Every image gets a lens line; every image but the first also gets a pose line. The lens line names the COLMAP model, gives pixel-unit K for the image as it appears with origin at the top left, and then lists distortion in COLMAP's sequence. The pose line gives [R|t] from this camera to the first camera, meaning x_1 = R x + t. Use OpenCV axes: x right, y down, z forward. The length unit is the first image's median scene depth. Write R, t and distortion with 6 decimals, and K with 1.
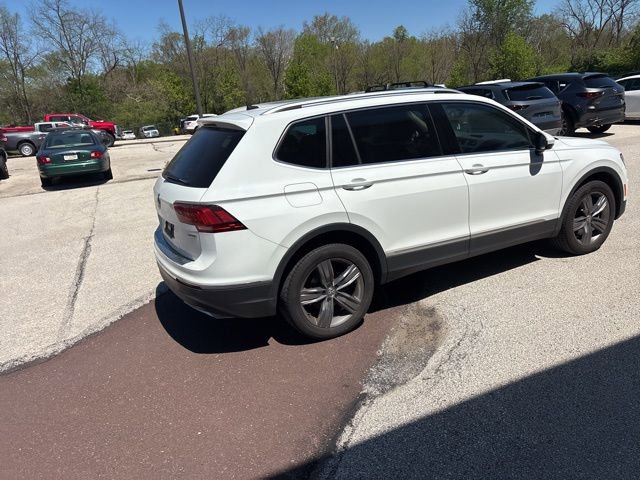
lens RADIAL K [[485.0, 0, 326.0], [0, 485.0, 241.4], [0, 0, 1]] dist [0.050787, -0.051721]
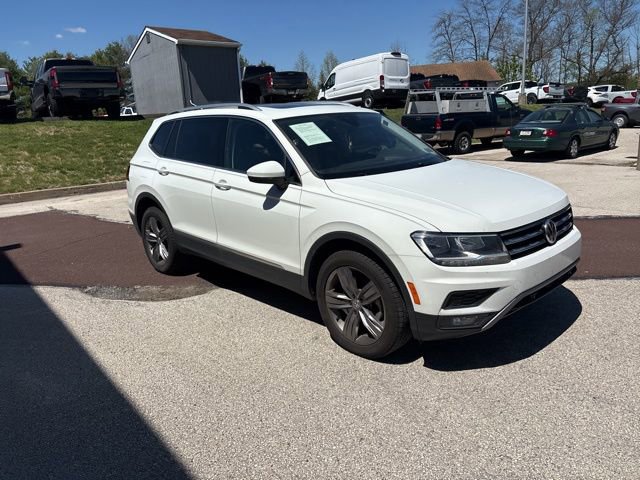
lens RADIAL K [[485.0, 0, 326.3], [0, 485.0, 234.8], [0, 0, 1]] dist [0.050787, -0.051721]
pose [[0.285908, 0.303180, -0.909031, 1.234172], [-0.250875, 0.939225, 0.234345, -0.316967], [0.924834, 0.161052, 0.344592, 0.796095]]
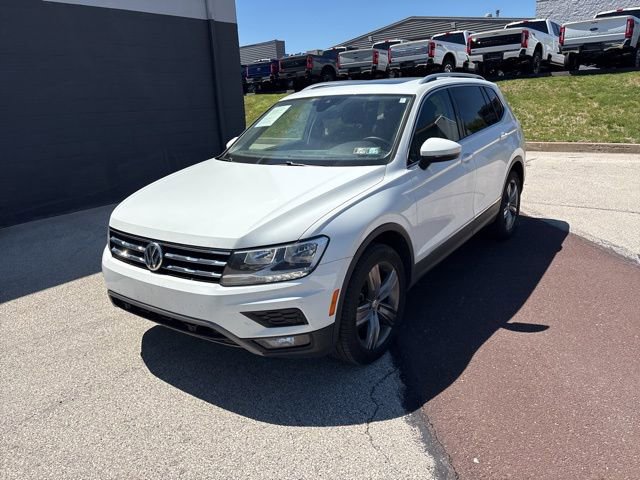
lens RADIAL K [[485.0, 0, 318.8], [0, 485.0, 231.9], [0, 0, 1]] dist [0.050787, -0.051721]
pose [[-0.883123, 0.252318, -0.395512, 0.725343], [-0.001358, 0.841676, 0.539981, -0.599526], [0.469140, 0.477407, -0.742961, 1.896233]]
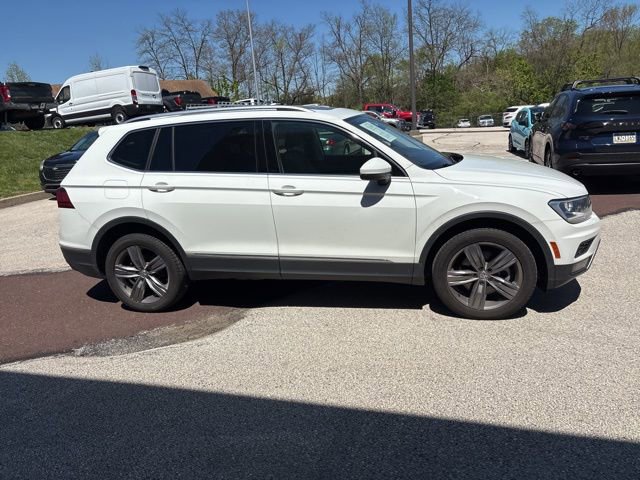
lens RADIAL K [[485.0, 0, 327.0], [0, 485.0, 233.8], [0, 0, 1]] dist [0.050787, -0.051721]
pose [[0.767113, 0.189058, -0.613021, 0.899308], [-0.183780, 0.980301, 0.072353, -0.135364], [0.614624, 0.057158, 0.786747, 0.268951]]
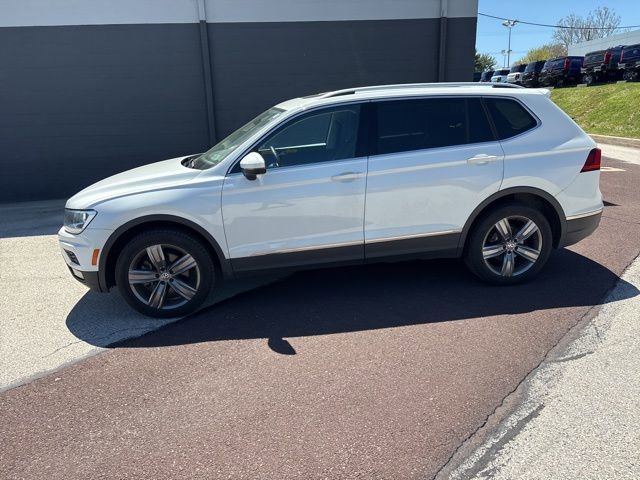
lens RADIAL K [[485.0, 0, 317.3], [0, 485.0, 234.8], [0, 0, 1]] dist [0.050787, -0.051721]
pose [[-0.930442, 0.036371, 0.364629, -0.176510], [0.220396, 0.850508, 0.477558, -0.568921], [-0.292750, 0.524703, -0.799365, 2.061514]]
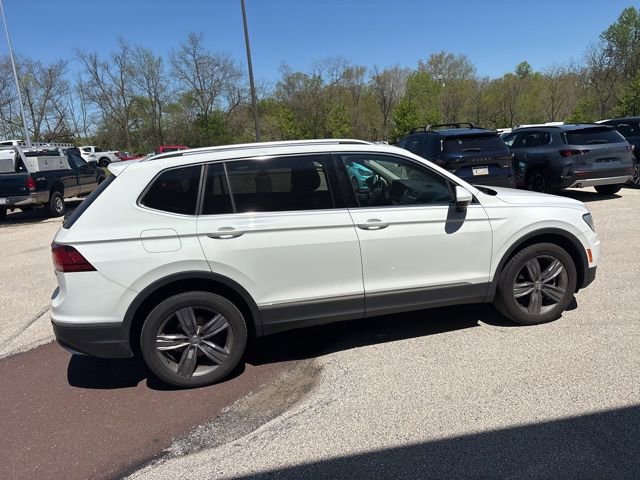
lens RADIAL K [[485.0, 0, 328.1], [0, 485.0, 242.2], [0, 0, 1]] dist [0.050787, -0.051721]
pose [[0.974288, 0.065052, -0.215711, 0.394436], [-0.079122, 0.995221, -0.057233, -0.048008], [0.210957, 0.072829, 0.974779, 0.065151]]
